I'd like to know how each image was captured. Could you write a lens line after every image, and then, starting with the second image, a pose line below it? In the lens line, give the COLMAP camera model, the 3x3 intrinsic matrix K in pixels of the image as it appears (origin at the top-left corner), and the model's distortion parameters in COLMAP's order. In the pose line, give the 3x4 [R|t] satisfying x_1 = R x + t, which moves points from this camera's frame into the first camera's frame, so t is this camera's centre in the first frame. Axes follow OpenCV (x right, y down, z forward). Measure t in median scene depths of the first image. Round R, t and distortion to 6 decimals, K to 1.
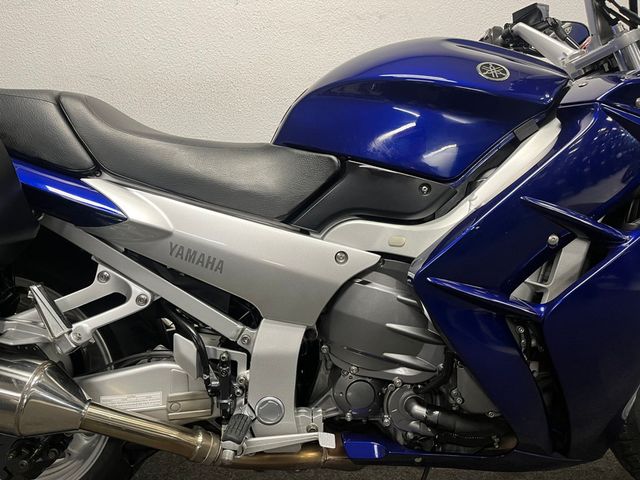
lens RADIAL K [[478.4, 0, 320.0], [0, 478.4, 240.0], [0, 0, 1]] dist [0.072487, -0.127712]
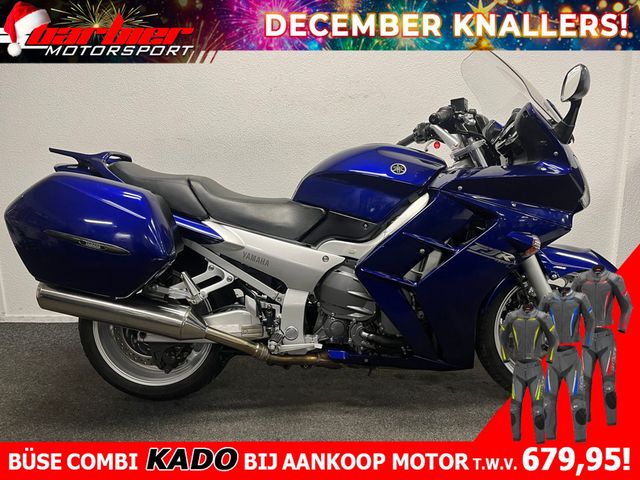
lens RADIAL K [[478.4, 0, 320.0], [0, 478.4, 240.0], [0, 0, 1]] dist [0.072487, -0.127712]
pose [[0.998560, -0.001111, -0.053629, 0.127782], [0.002019, 0.999855, 0.016885, -0.077263], [0.053602, -0.016969, 0.998418, -1.024349]]
